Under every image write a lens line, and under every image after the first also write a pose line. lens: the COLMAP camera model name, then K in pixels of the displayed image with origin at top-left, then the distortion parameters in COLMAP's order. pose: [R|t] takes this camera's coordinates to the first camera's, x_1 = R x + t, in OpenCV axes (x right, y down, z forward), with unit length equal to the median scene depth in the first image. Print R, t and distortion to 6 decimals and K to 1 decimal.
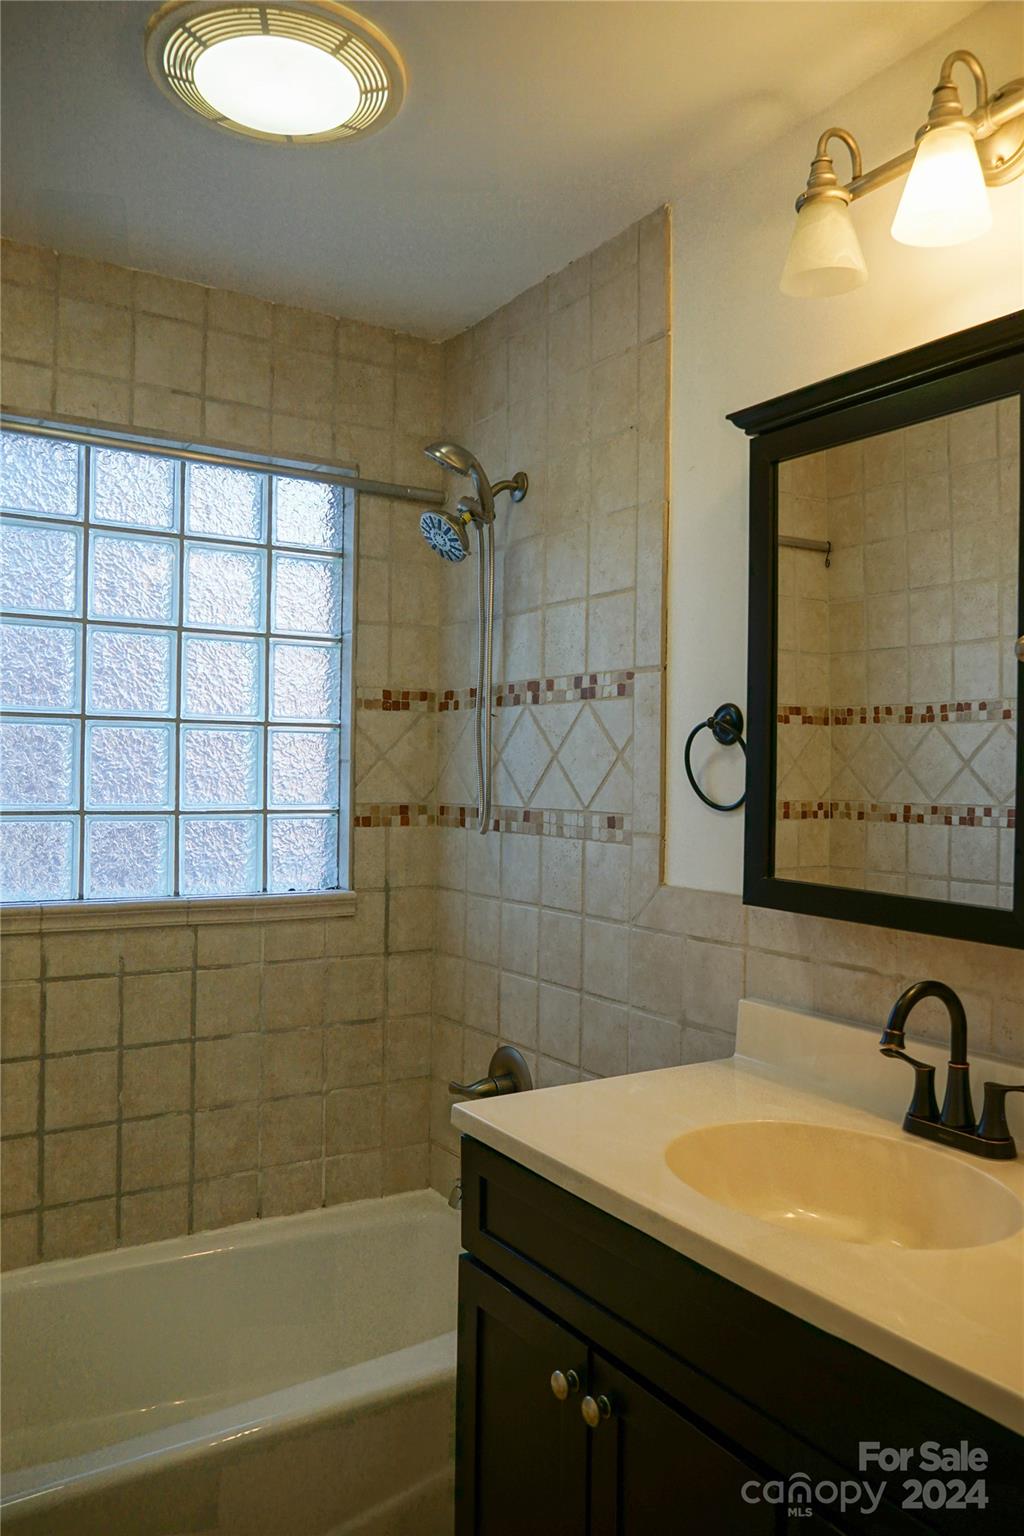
lens RADIAL K [[1160.0, 0, 537.7], [0, 1160.0, 768.8], [0, 0, 1]] dist [-0.009552, 0.004149]
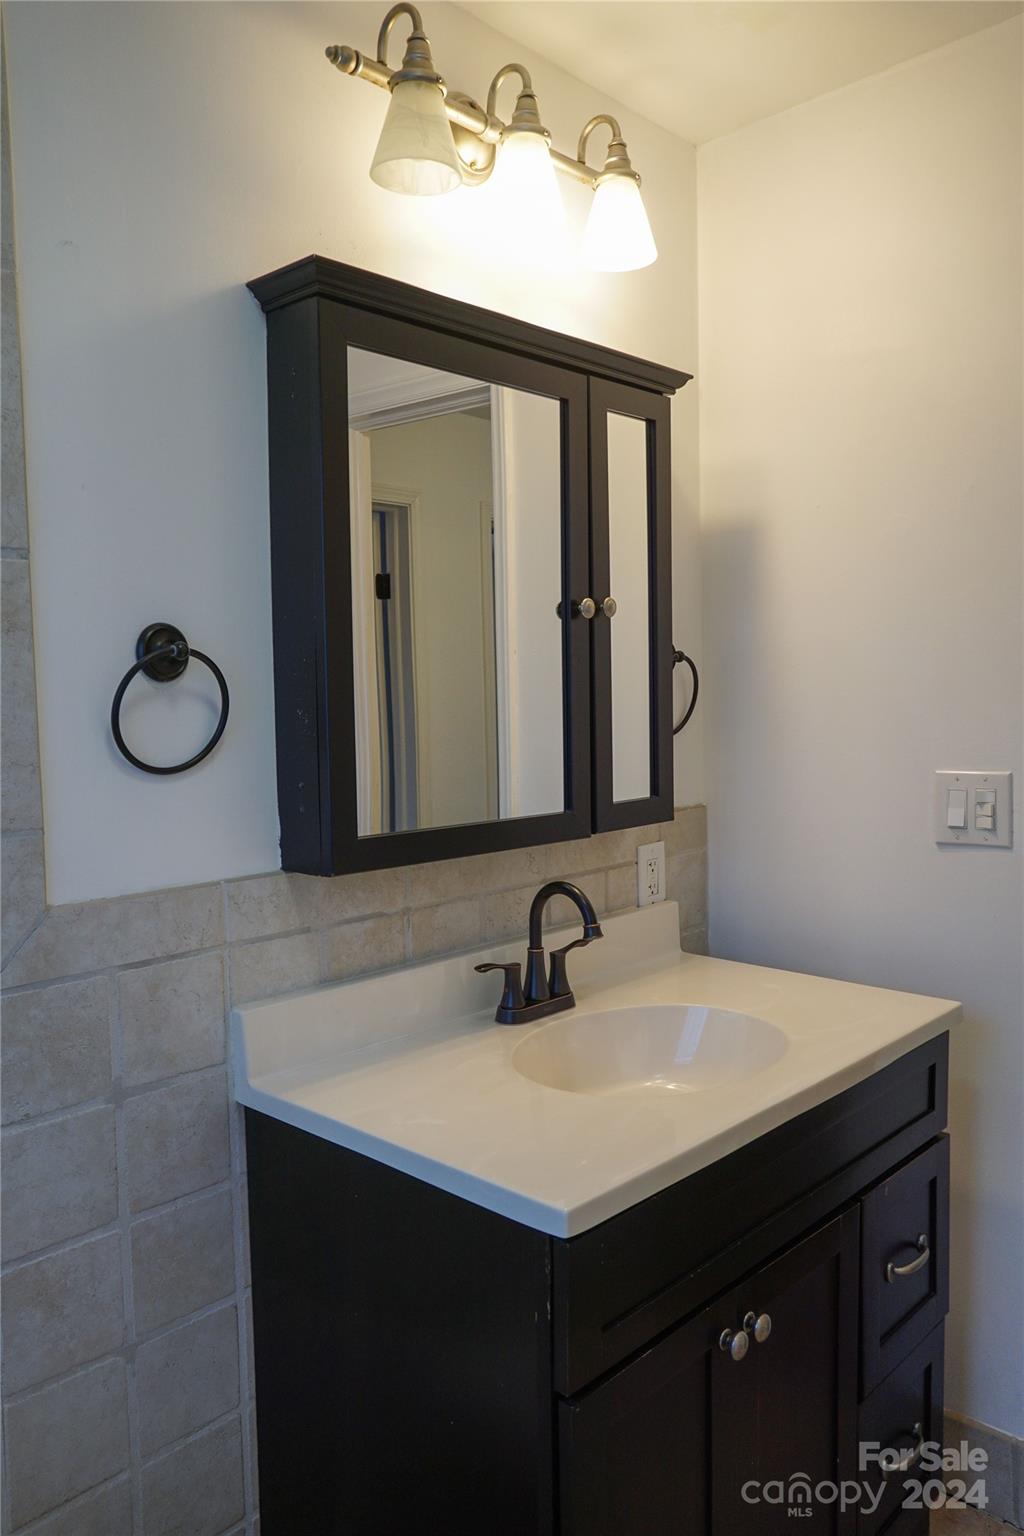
lens RADIAL K [[1160.0, 0, 537.7], [0, 1160.0, 768.8], [0, 0, 1]] dist [-0.009552, 0.004149]
pose [[-0.234803, -0.071153, 0.969435, -0.665326], [0.020428, 0.996736, 0.078104, -0.021190], [-0.971828, 0.038143, -0.232584, 1.068089]]
